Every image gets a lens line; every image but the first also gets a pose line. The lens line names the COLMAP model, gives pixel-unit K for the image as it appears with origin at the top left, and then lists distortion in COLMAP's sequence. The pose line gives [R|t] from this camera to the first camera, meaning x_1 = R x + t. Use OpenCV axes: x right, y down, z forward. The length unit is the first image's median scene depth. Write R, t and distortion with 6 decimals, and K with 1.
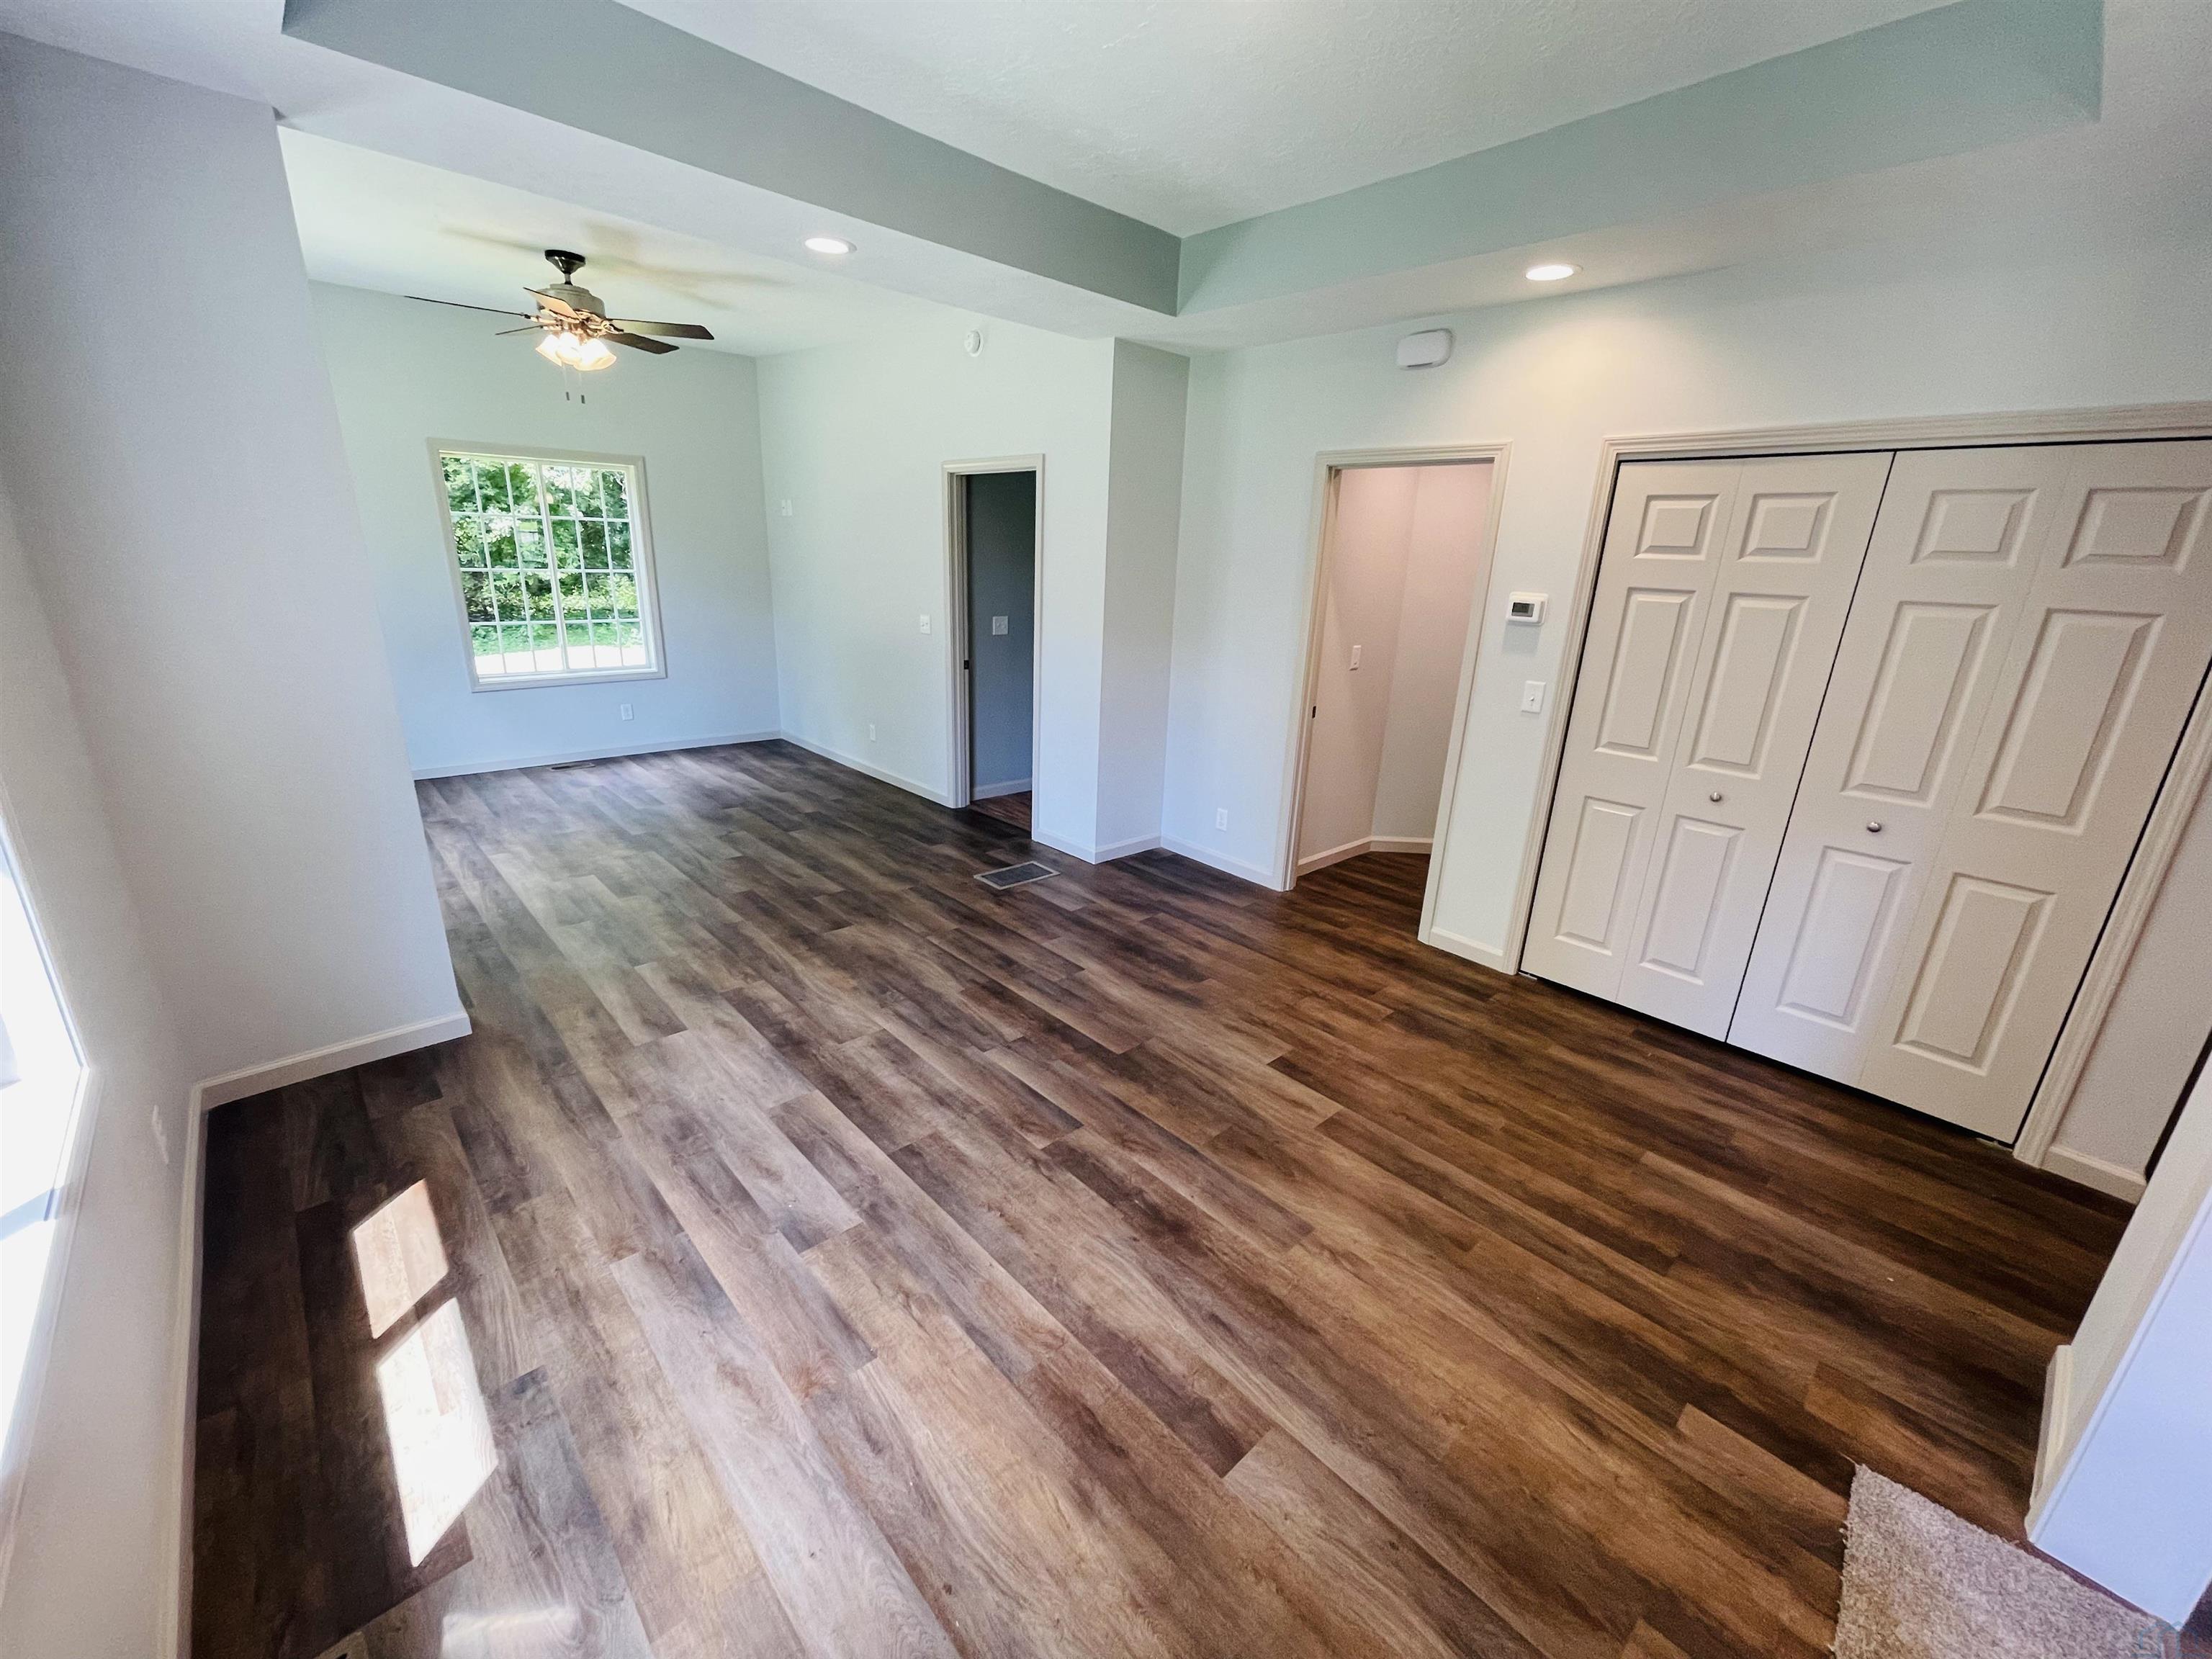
lens RADIAL K [[887.8, 0, 1094.9], [0, 887.8, 829.1], [0, 0, 1]] dist [-0.002414, 0.003743]
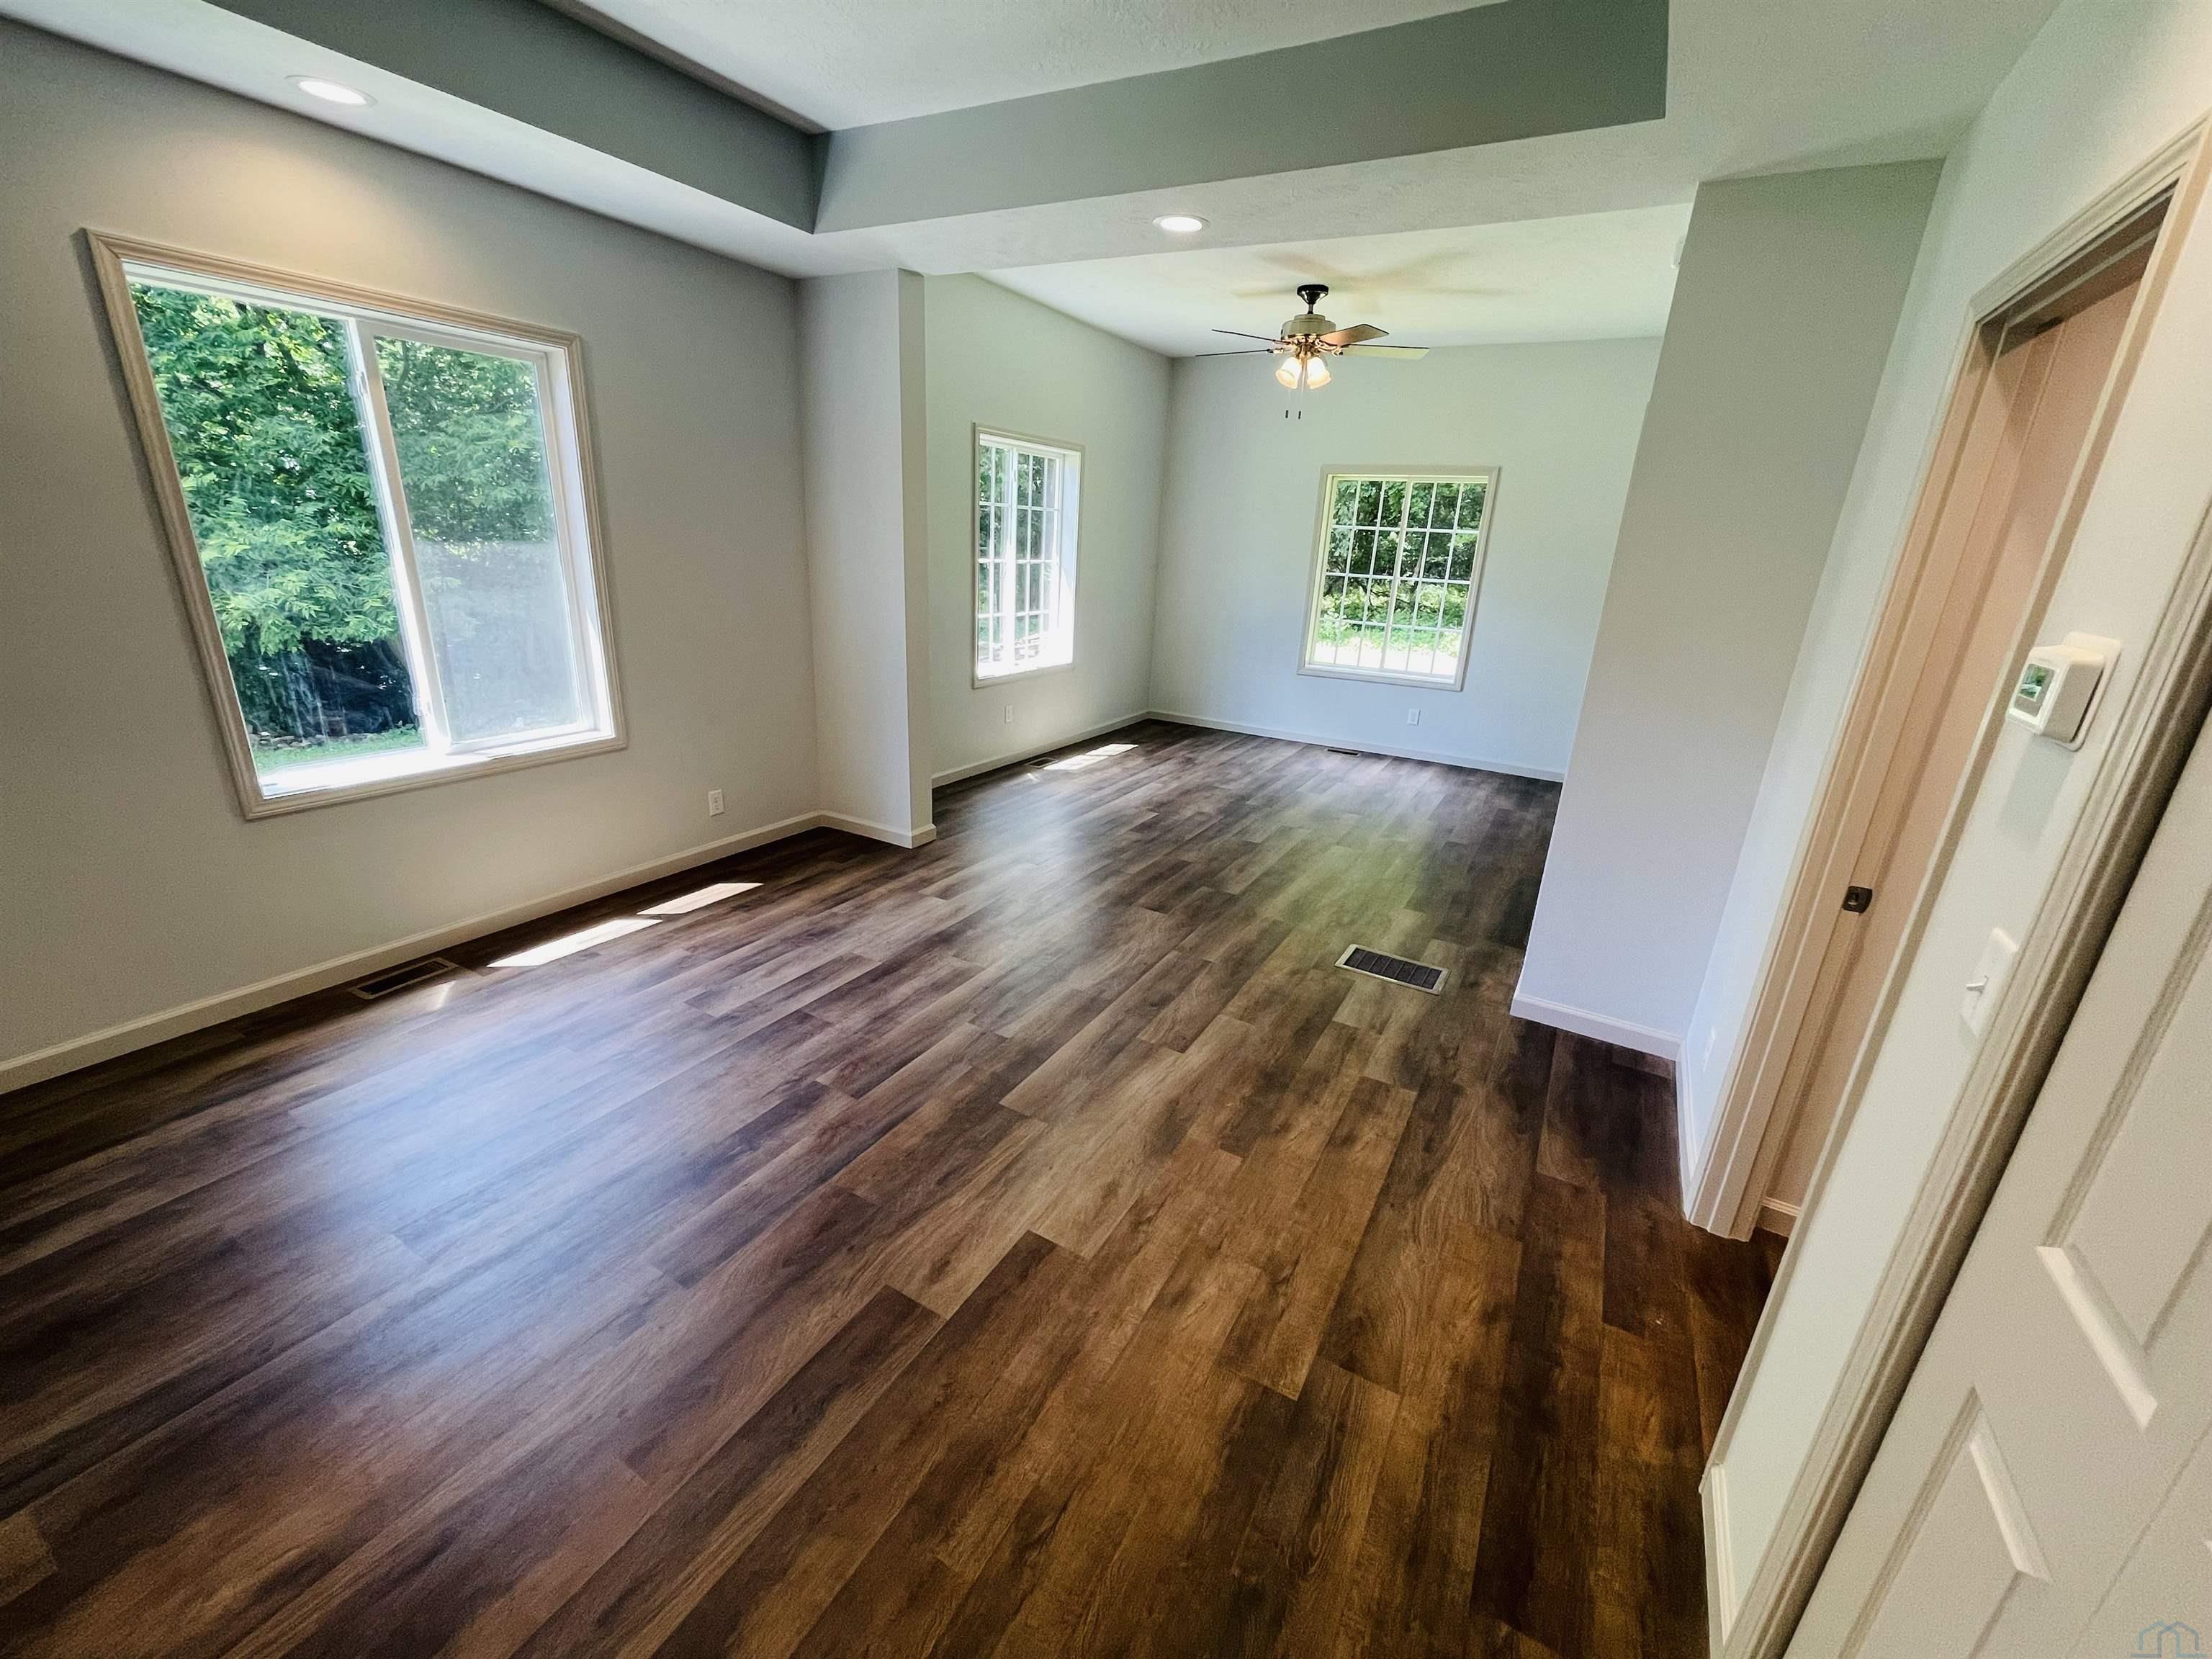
lens RADIAL K [[887.8, 0, 1094.9], [0, 887.8, 829.1], [0, 0, 1]] dist [-0.002414, 0.003743]
pose [[0.296464, 0.283846, -0.911889, 0.645249], [-0.322300, 0.928535, 0.184244, -0.152952], [0.899017, 0.239280, 0.366761, 0.595342]]
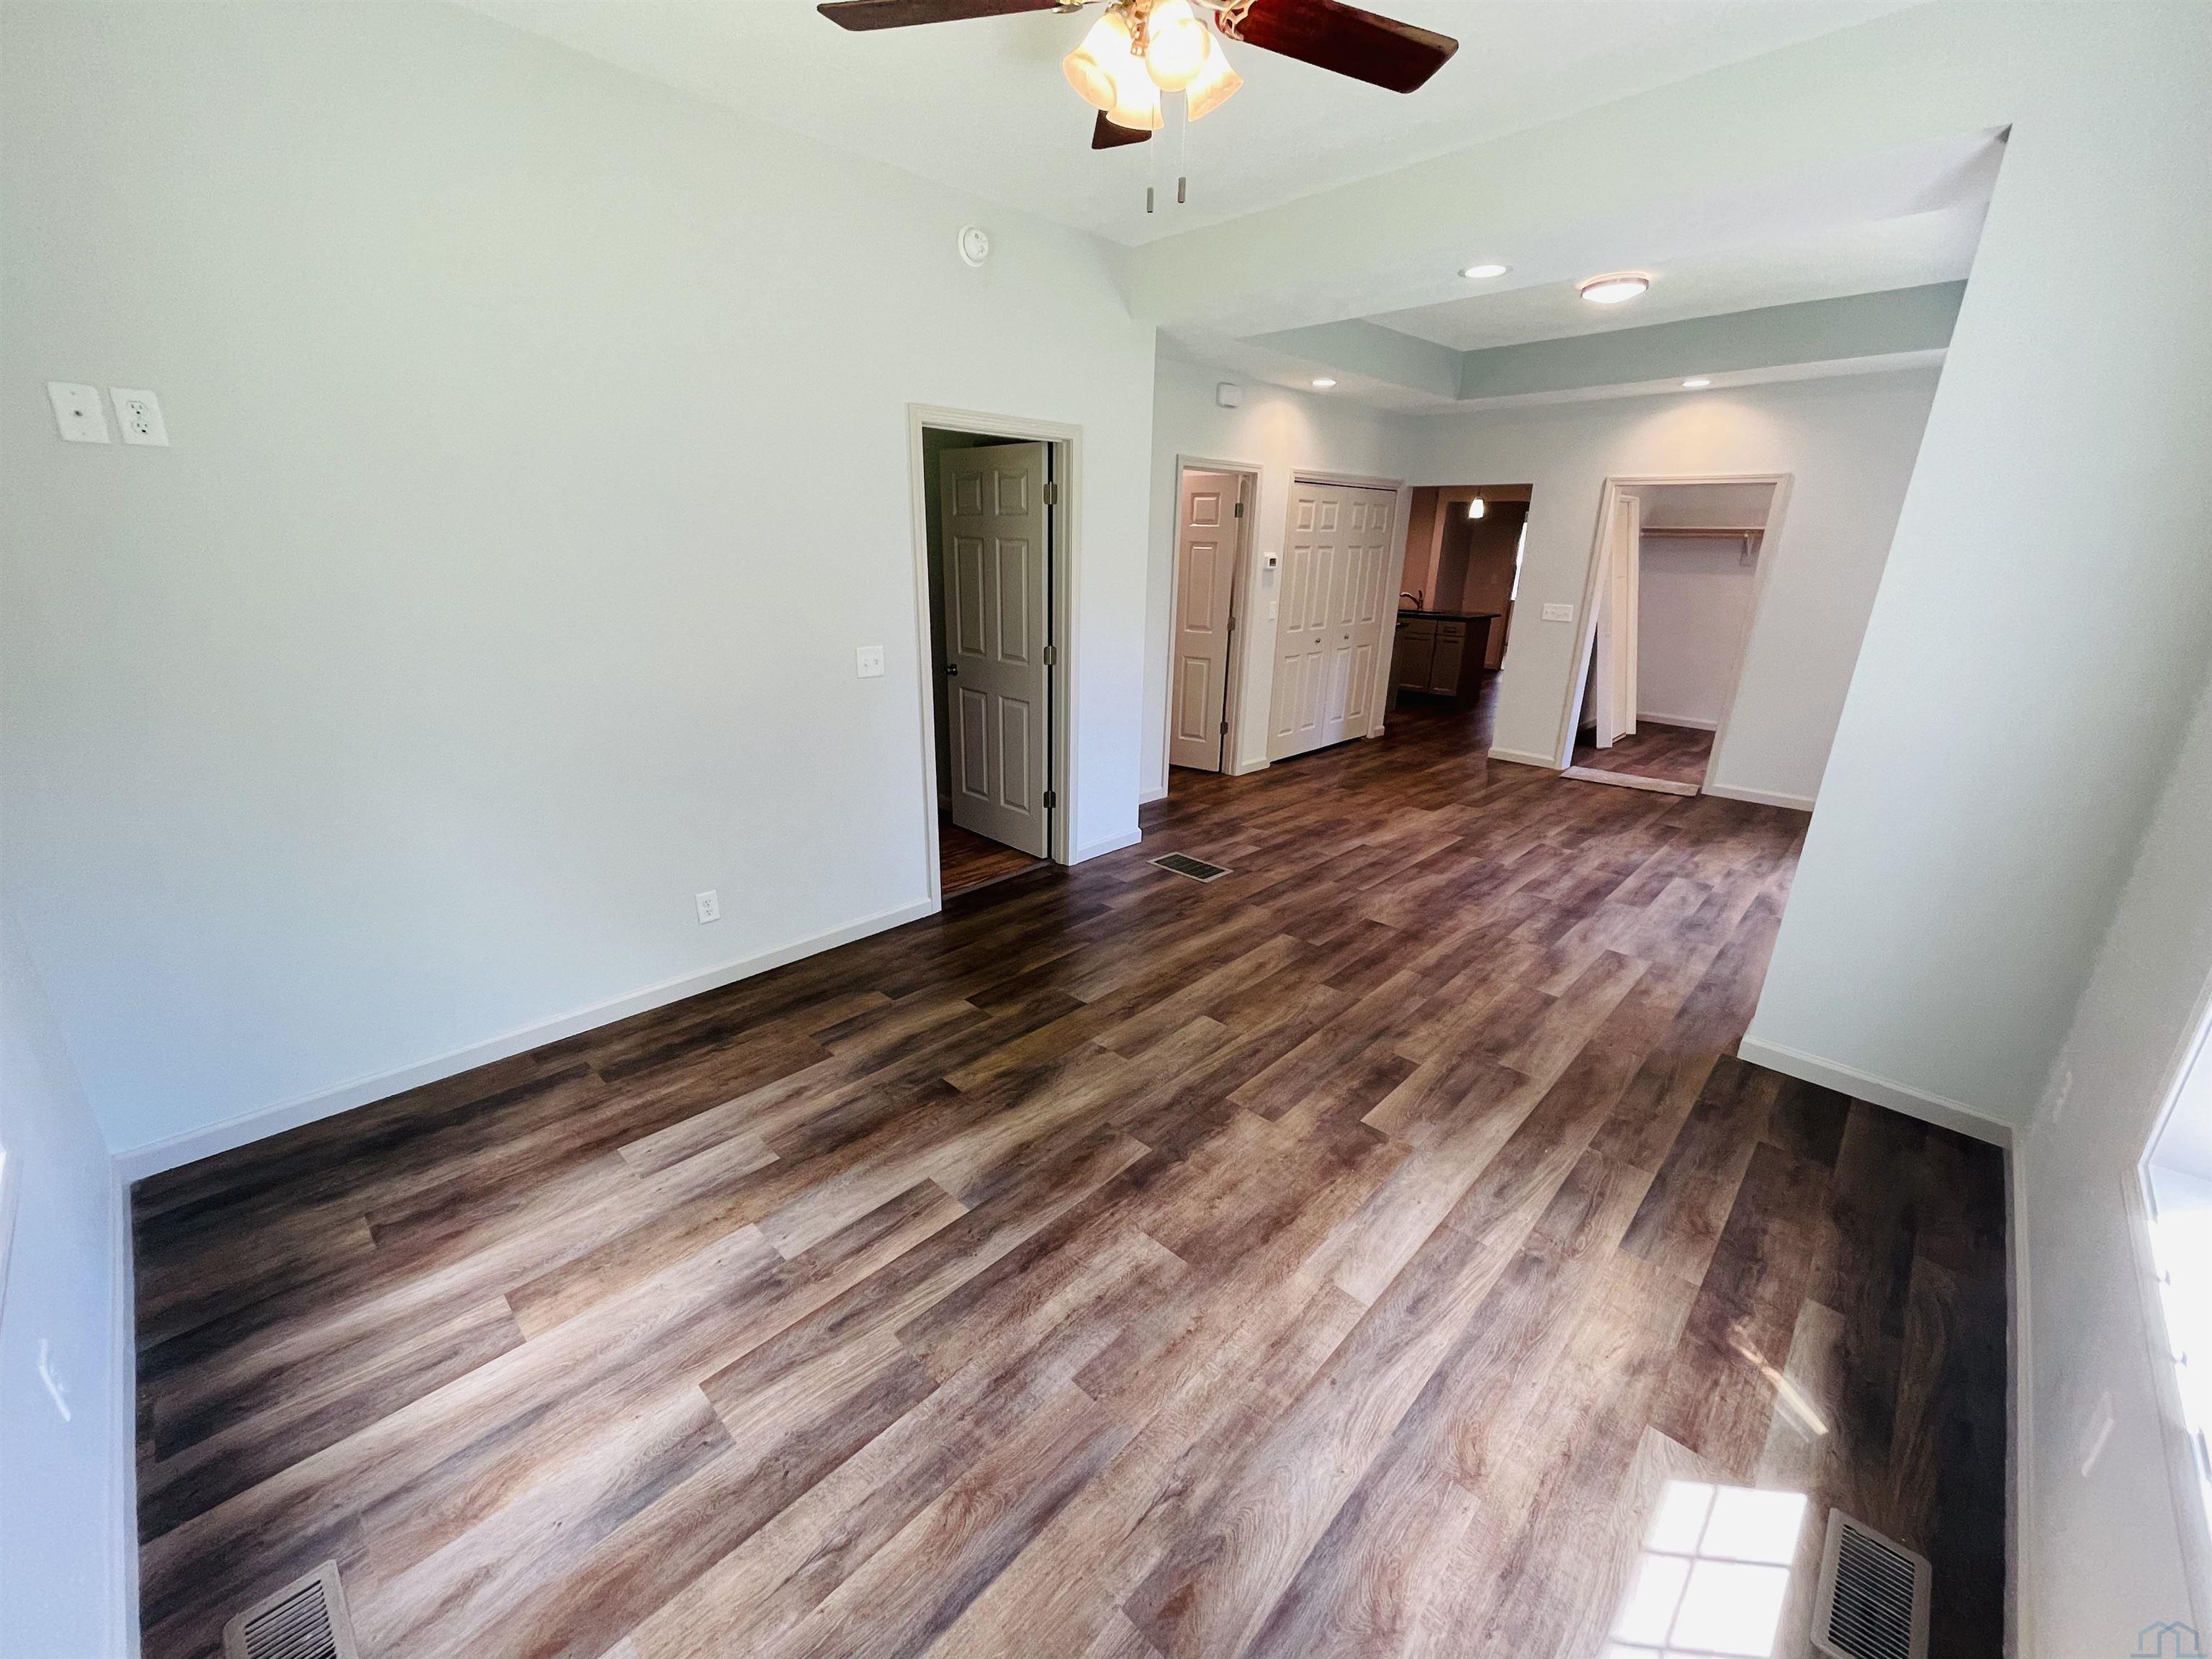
lens RADIAL K [[887.8, 0, 1094.9], [0, 887.8, 829.1], [0, 0, 1]] dist [-0.002414, 0.003743]
pose [[-0.052332, -0.349566, 0.935449, -1.289757], [0.282862, 0.893181, 0.349595, -0.470393], [-0.957732, 0.282898, 0.052137, 1.339998]]
